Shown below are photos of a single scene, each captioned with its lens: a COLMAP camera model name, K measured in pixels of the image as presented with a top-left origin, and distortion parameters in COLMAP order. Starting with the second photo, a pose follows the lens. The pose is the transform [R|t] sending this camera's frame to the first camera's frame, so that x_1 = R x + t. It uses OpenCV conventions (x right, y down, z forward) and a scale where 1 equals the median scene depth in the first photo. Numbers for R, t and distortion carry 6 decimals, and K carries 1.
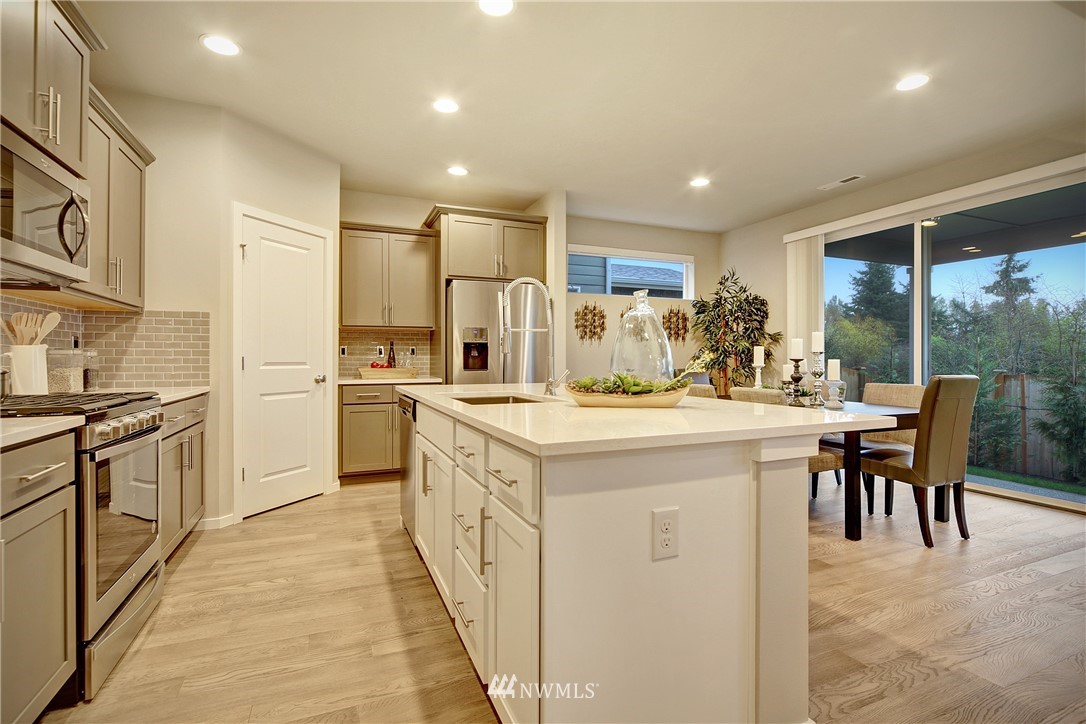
lens RADIAL K [[508.8, 0, 551.7], [0, 508.8, 357.9], [0, 0, 1]] dist [-0.001937, 0.000492]
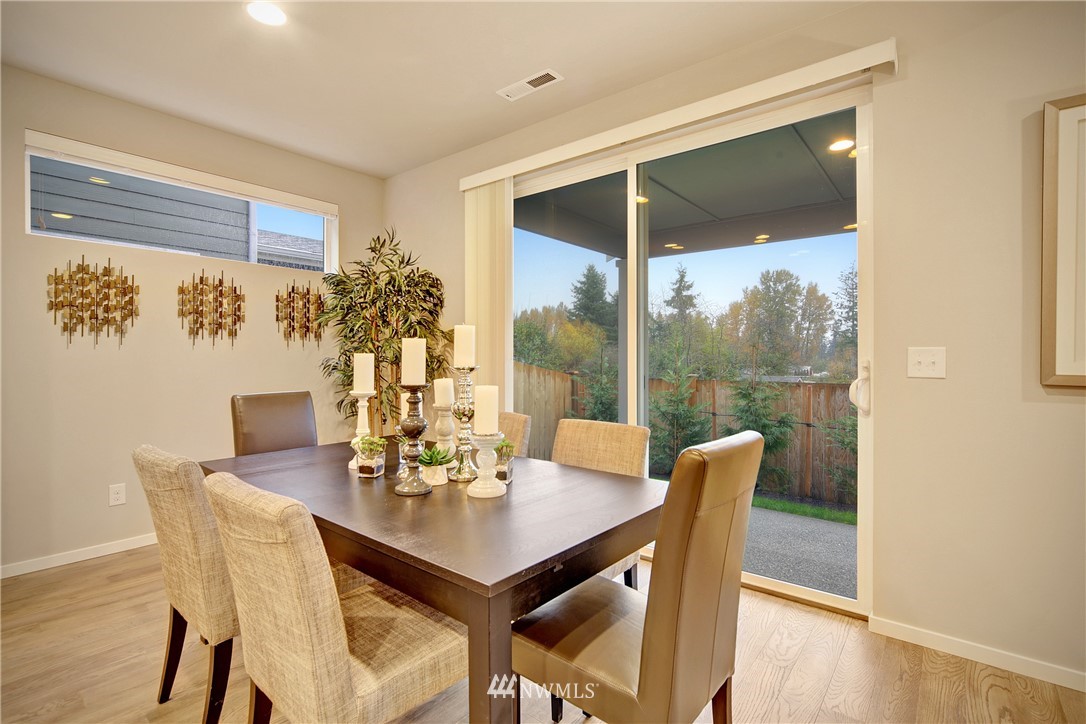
lens RADIAL K [[508.8, 0, 547.7], [0, 508.8, 359.1], [0, 0, 1]] dist [-0.001937, 0.000492]
pose [[0.886755, 0.000176, 0.462239, 0.240074], [-0.002471, 0.999987, 0.004359, -0.014073], [-0.462233, -0.005008, 0.886744, 0.350904]]
